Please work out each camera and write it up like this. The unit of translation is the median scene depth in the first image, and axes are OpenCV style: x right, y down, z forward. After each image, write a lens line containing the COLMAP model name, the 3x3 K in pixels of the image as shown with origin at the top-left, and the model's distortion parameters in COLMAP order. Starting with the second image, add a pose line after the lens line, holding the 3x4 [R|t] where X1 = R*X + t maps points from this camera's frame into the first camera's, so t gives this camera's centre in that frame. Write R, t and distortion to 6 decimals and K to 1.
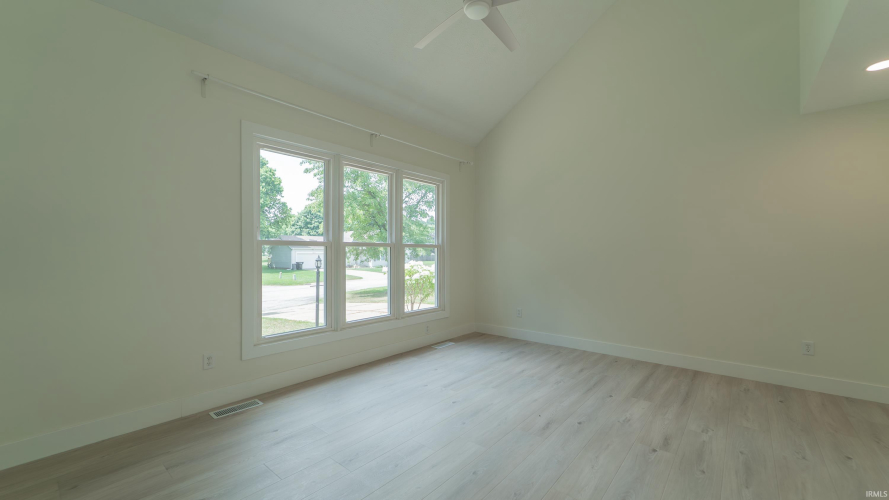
lens RADIAL K [[355.4, 0, 446.5], [0, 355.4, 248.8], [0, 0, 1]] dist [-0.003802, -0.000152]
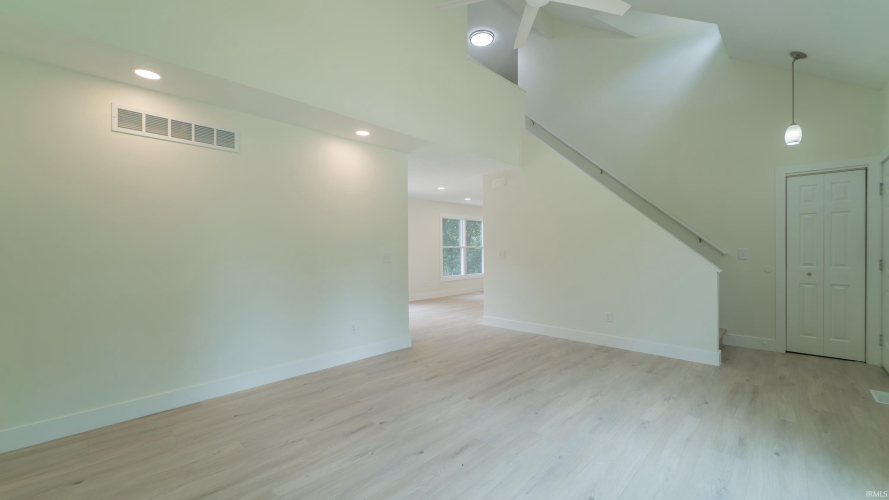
lens RADIAL K [[355.4, 0, 443.8], [0, 355.4, 252.6], [0, 0, 1]] dist [-0.003802, -0.000152]
pose [[-0.997633, 0.004978, 0.068582, 0.252477], [0.004978, 0.999988, -0.000177, 0.012921], [-0.068582, 0.000165, -0.997645, 1.788572]]
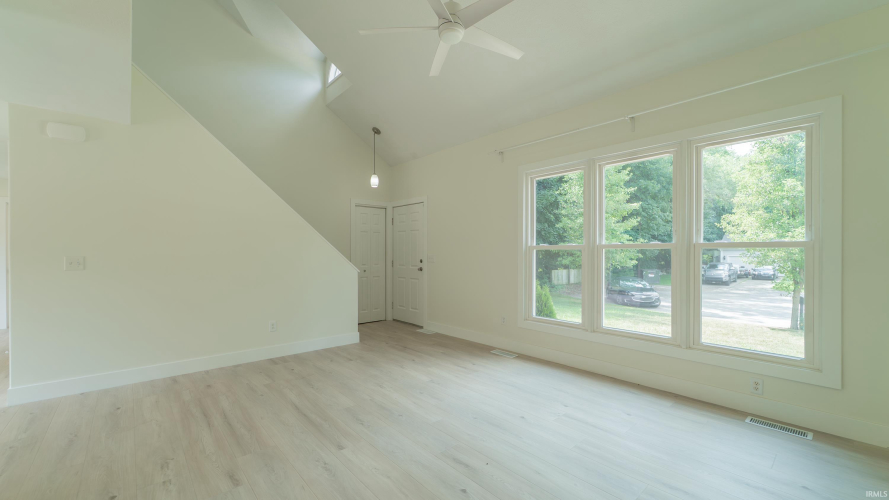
lens RADIAL K [[355.4, 0, 451.7], [0, 355.4, 251.7], [0, 0, 1]] dist [-0.003802, -0.000152]
pose [[-0.137903, -0.005471, -0.990431, 1.069040], [0.007144, 0.999953, -0.006518, 0.004788], [0.990420, -0.007974, -0.137858, 1.047264]]
